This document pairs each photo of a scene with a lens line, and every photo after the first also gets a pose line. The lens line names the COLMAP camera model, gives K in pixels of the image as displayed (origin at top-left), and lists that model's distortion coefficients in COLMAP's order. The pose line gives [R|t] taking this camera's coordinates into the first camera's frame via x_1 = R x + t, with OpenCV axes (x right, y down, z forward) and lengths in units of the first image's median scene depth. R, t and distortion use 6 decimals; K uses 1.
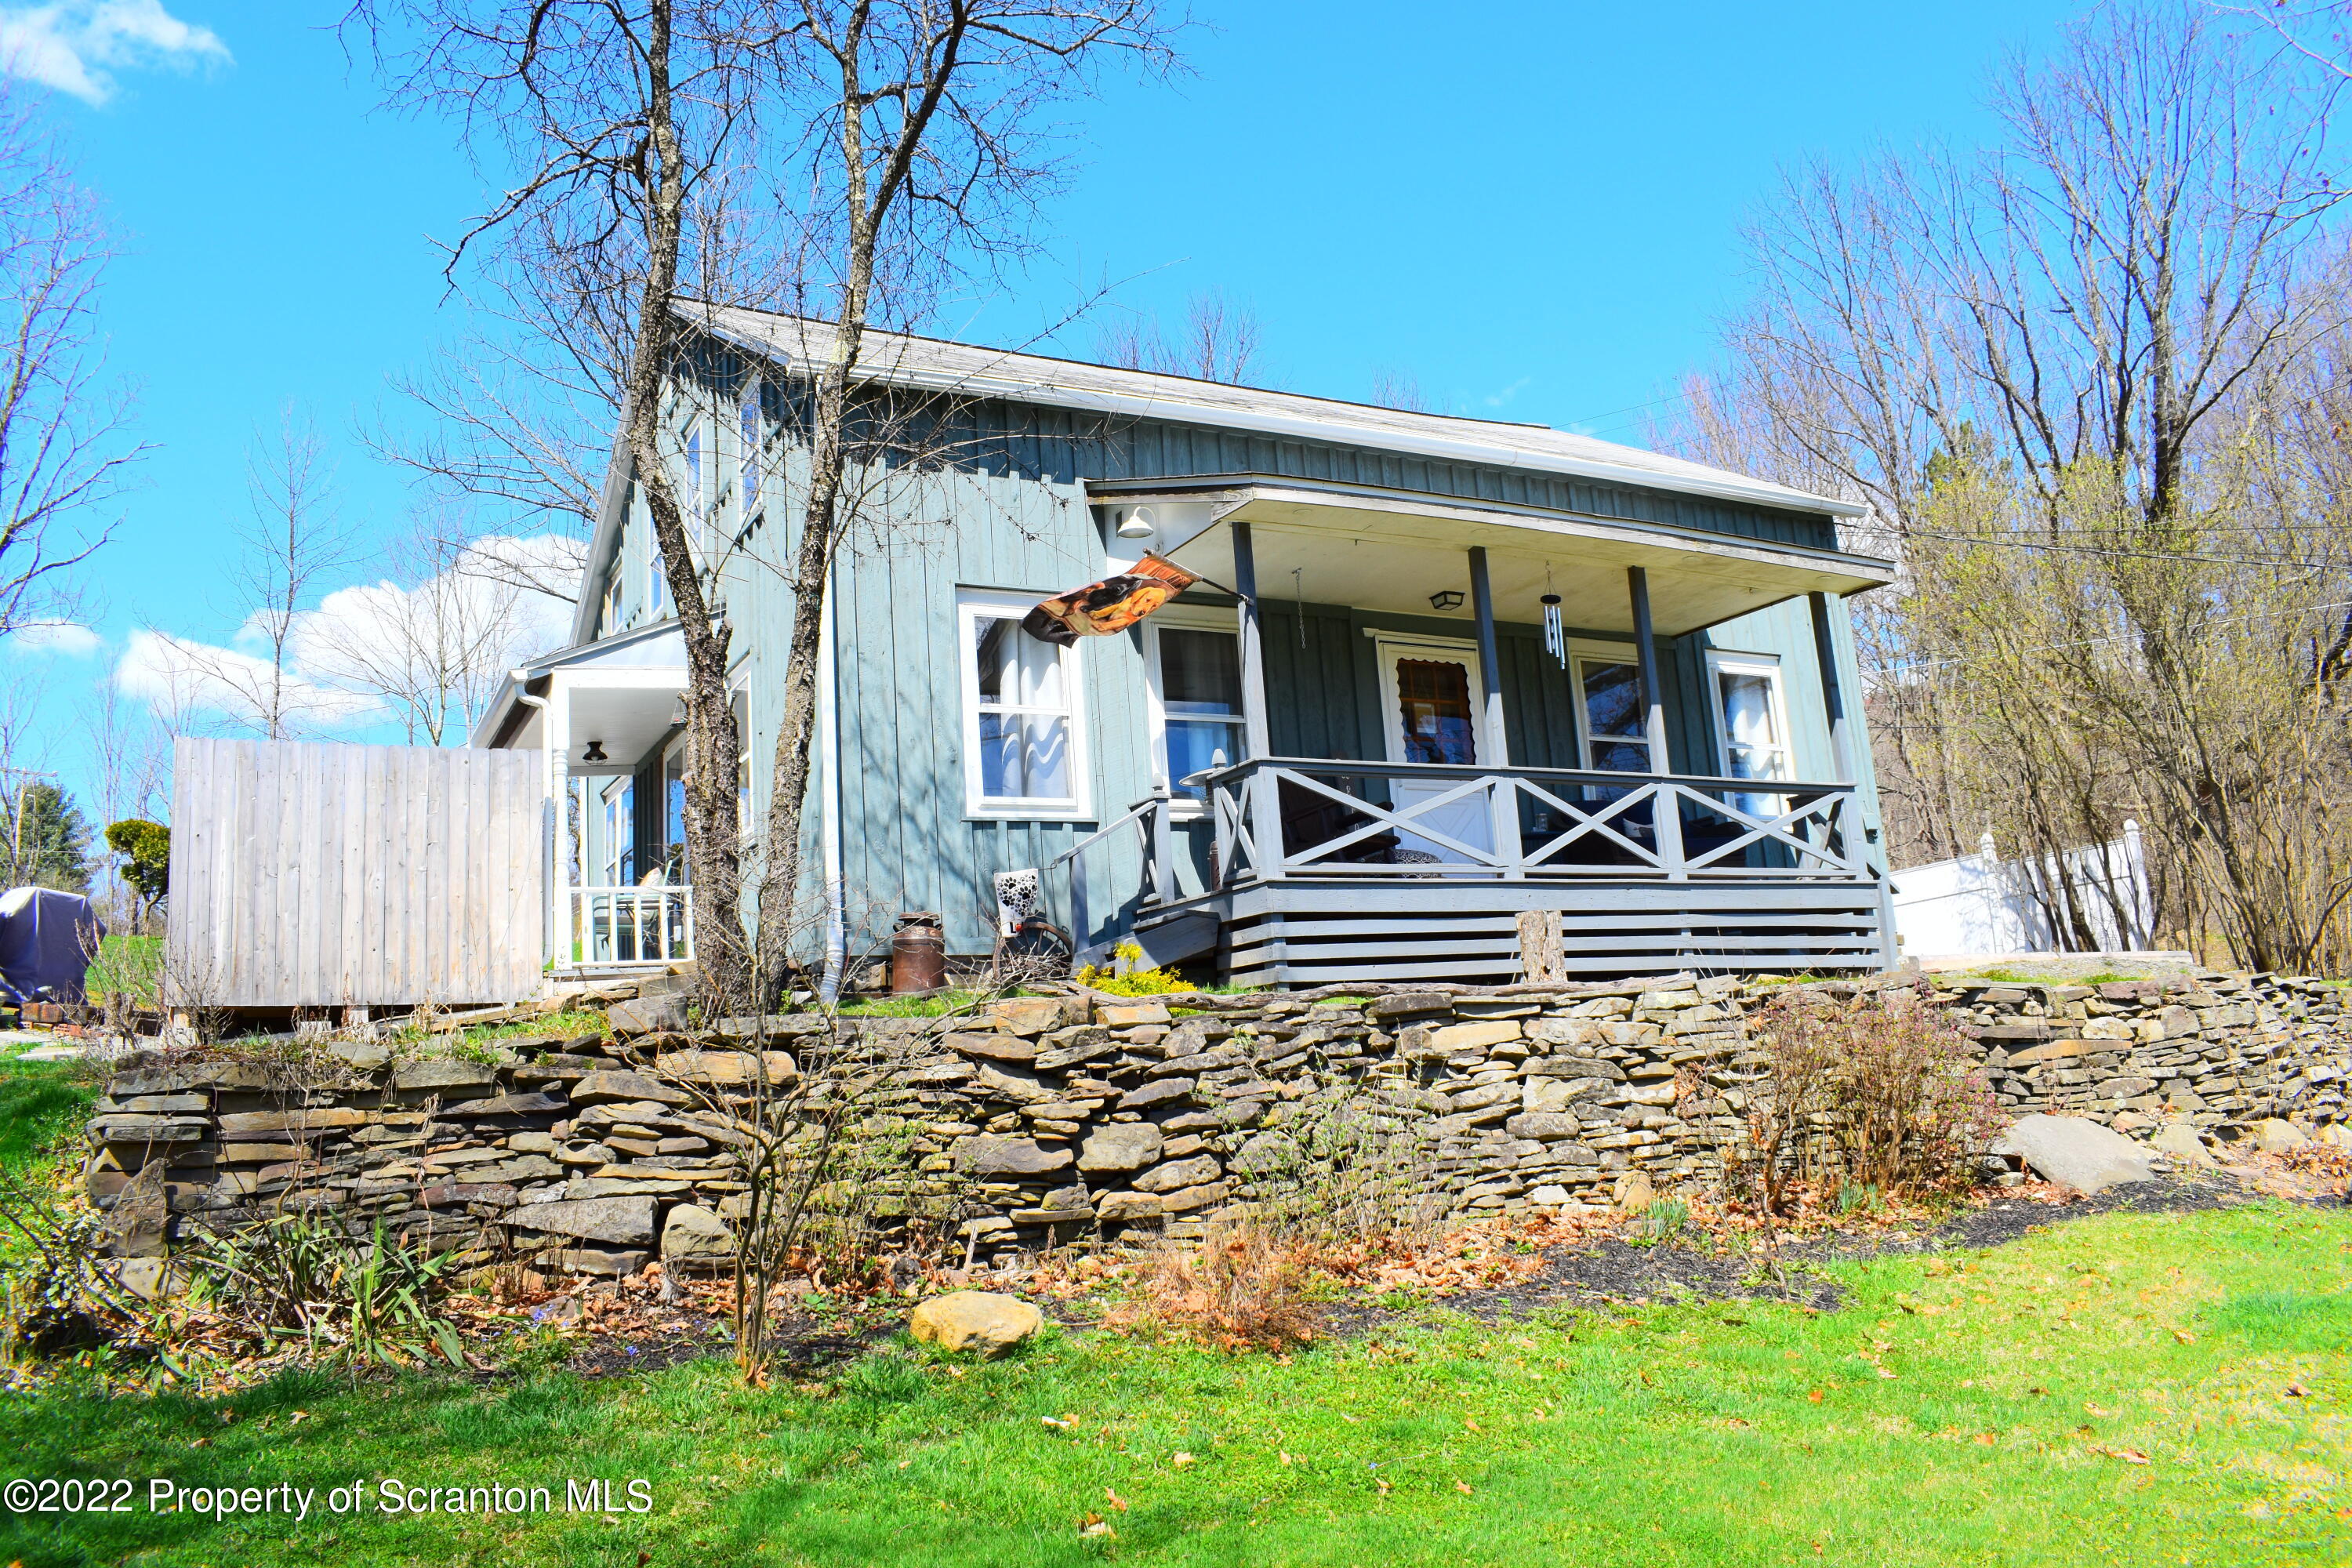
lens RADIAL K [[1871.4, 0, 1178.0], [0, 1871.4, 763.9], [0, 0, 1]] dist [-0.088484, 0.010349]
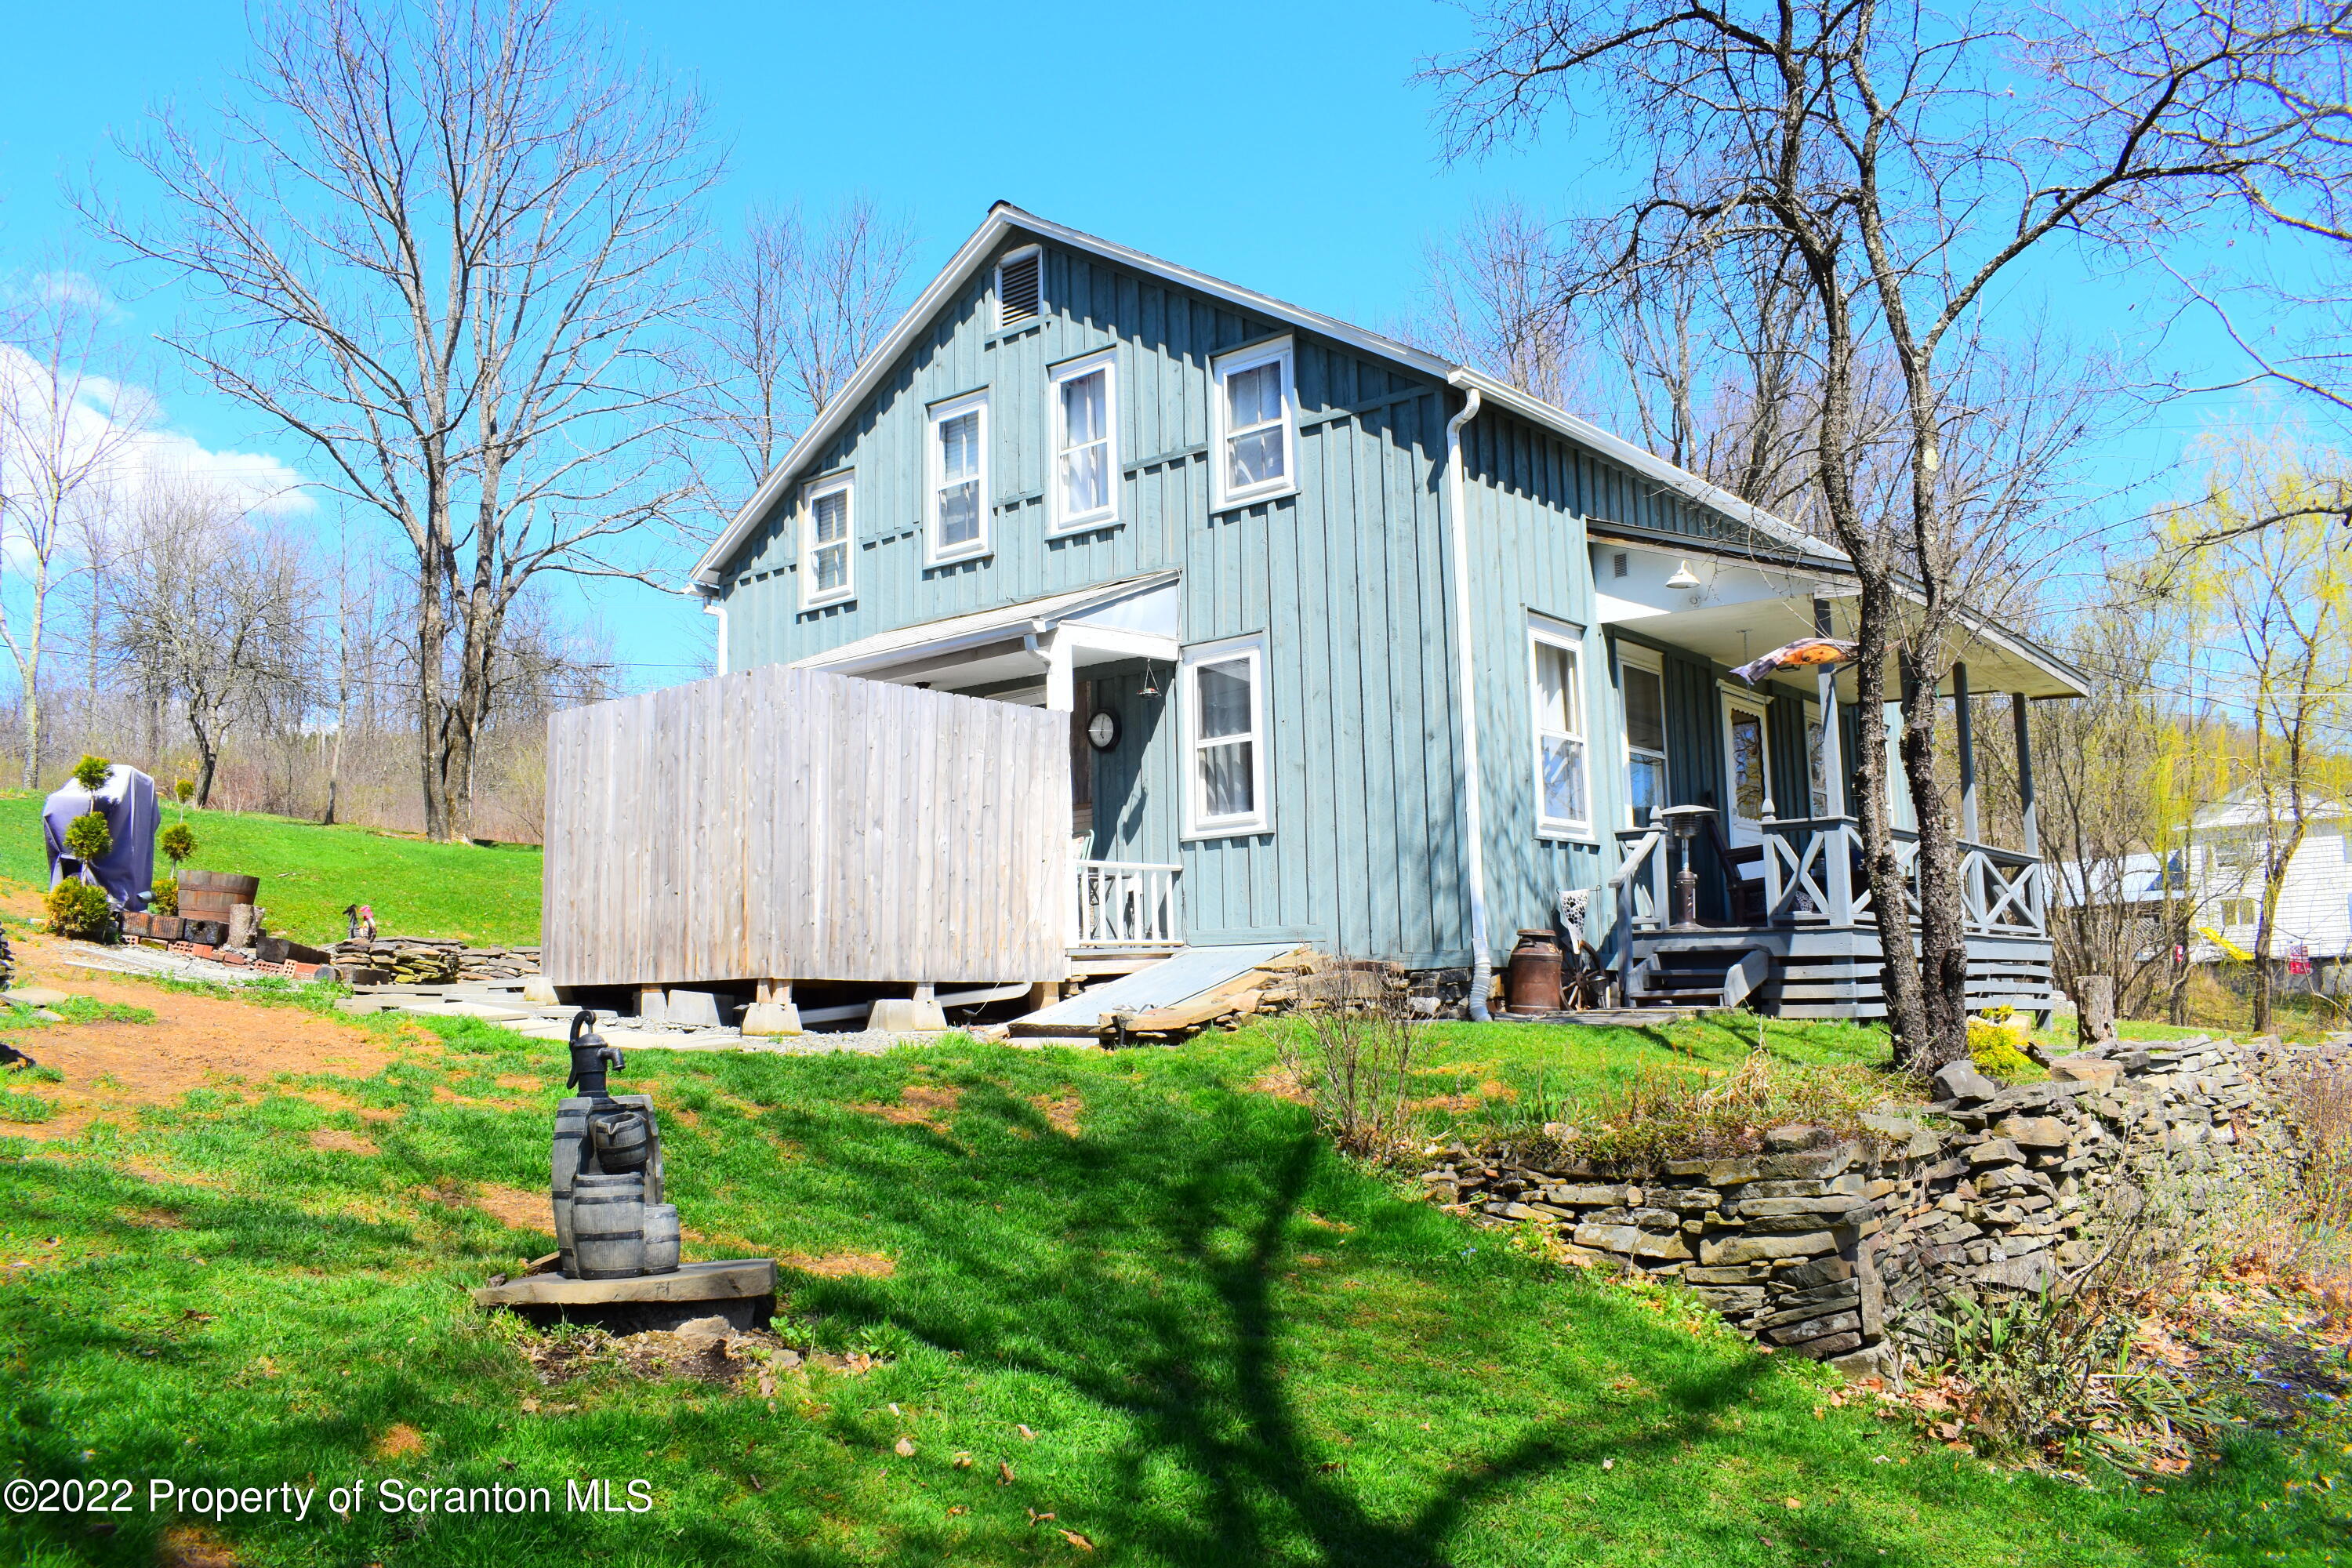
lens RADIAL K [[1871.4, 0, 1182.9], [0, 1871.4, 787.4], [0, 0, 1]] dist [-0.088484, 0.010349]
pose [[0.919331, 0.097809, 0.381134, -0.697230], [-0.121307, 0.991885, 0.038059, -0.013817], [-0.374319, -0.081223, 0.923736, 0.110815]]
